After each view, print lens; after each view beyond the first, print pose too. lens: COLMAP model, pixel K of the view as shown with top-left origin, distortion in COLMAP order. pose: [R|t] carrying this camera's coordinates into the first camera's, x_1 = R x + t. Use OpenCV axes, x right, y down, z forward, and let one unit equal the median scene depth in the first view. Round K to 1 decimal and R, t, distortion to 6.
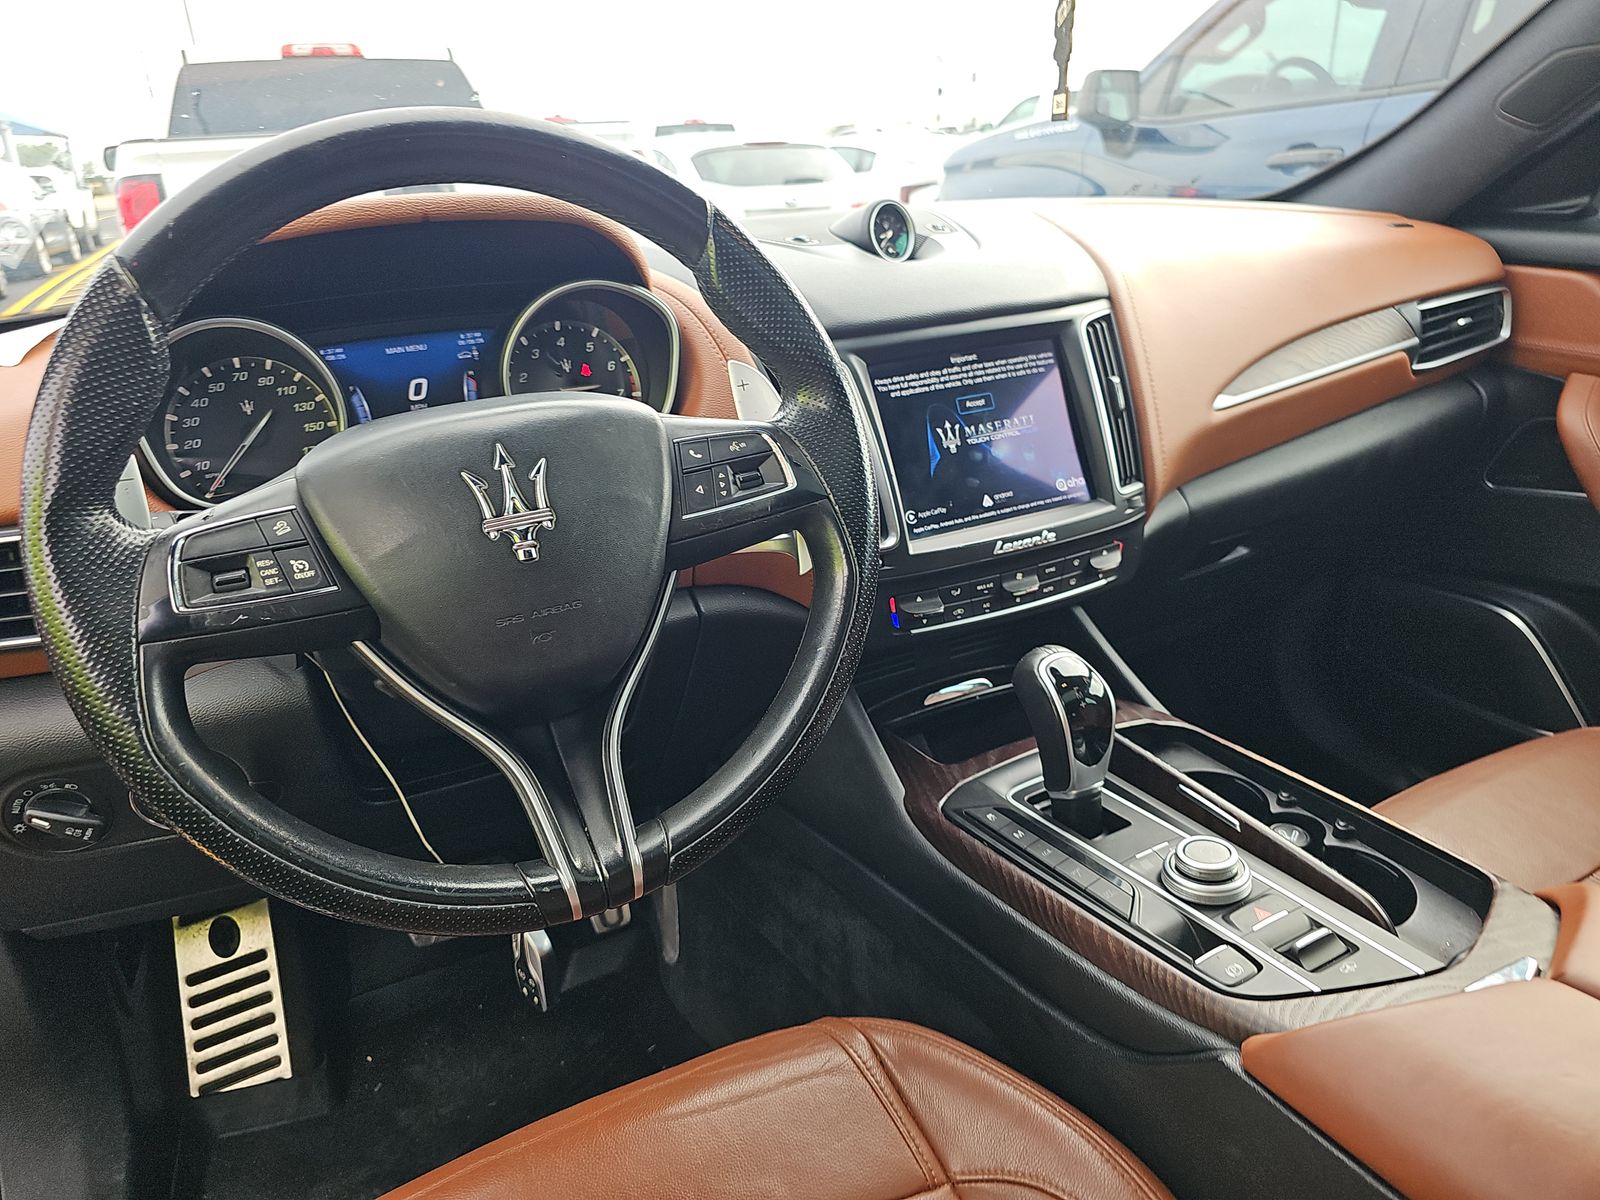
lens RADIAL K [[1050.5, 0, 800.0], [0, 1050.5, 600.0], [0, 0, 1]] dist [0.027994, -0.034846]
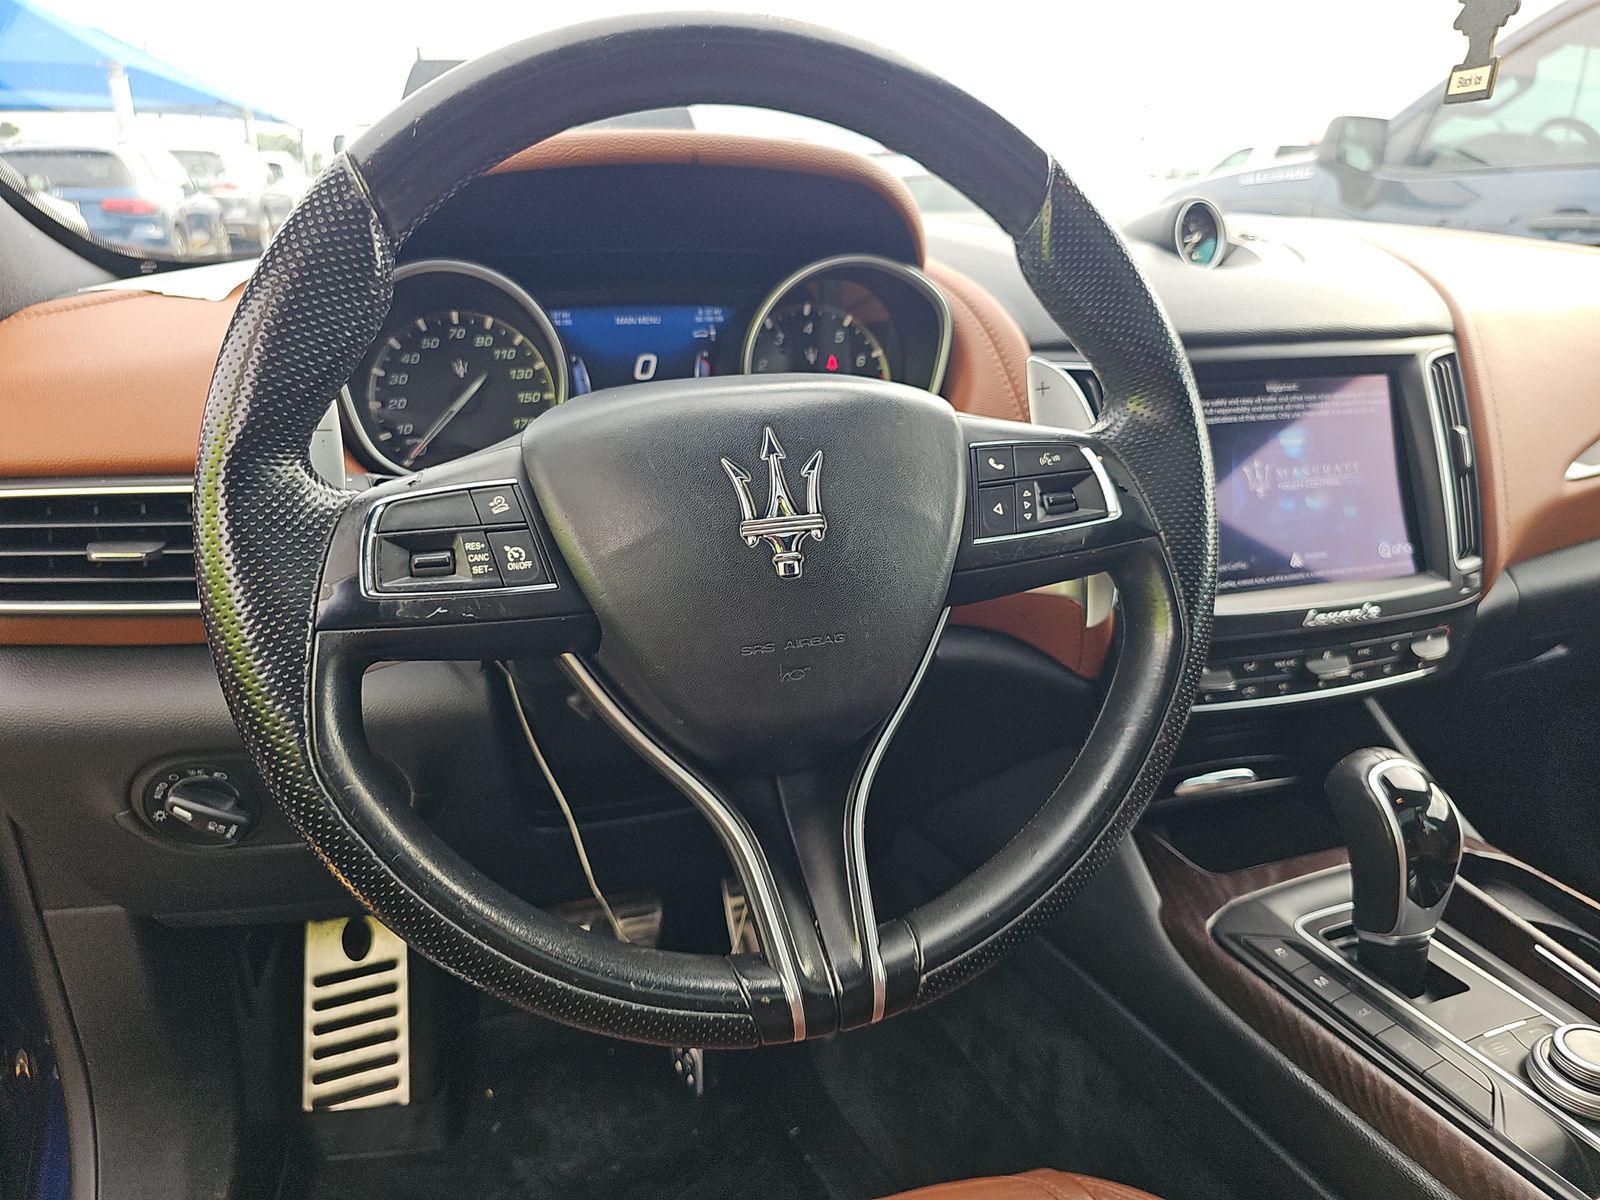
lens RADIAL K [[1068.7, 0, 841.6], [0, 1068.7, 599.2], [0, 0, 1]] dist [0.026065, -0.056527]
pose [[0.989148, 0.107683, -0.099957, -0.099886], [-0.110741, 0.993521, -0.025553, -0.003362], [0.096558, 0.036345, 0.994664, 0.150114]]
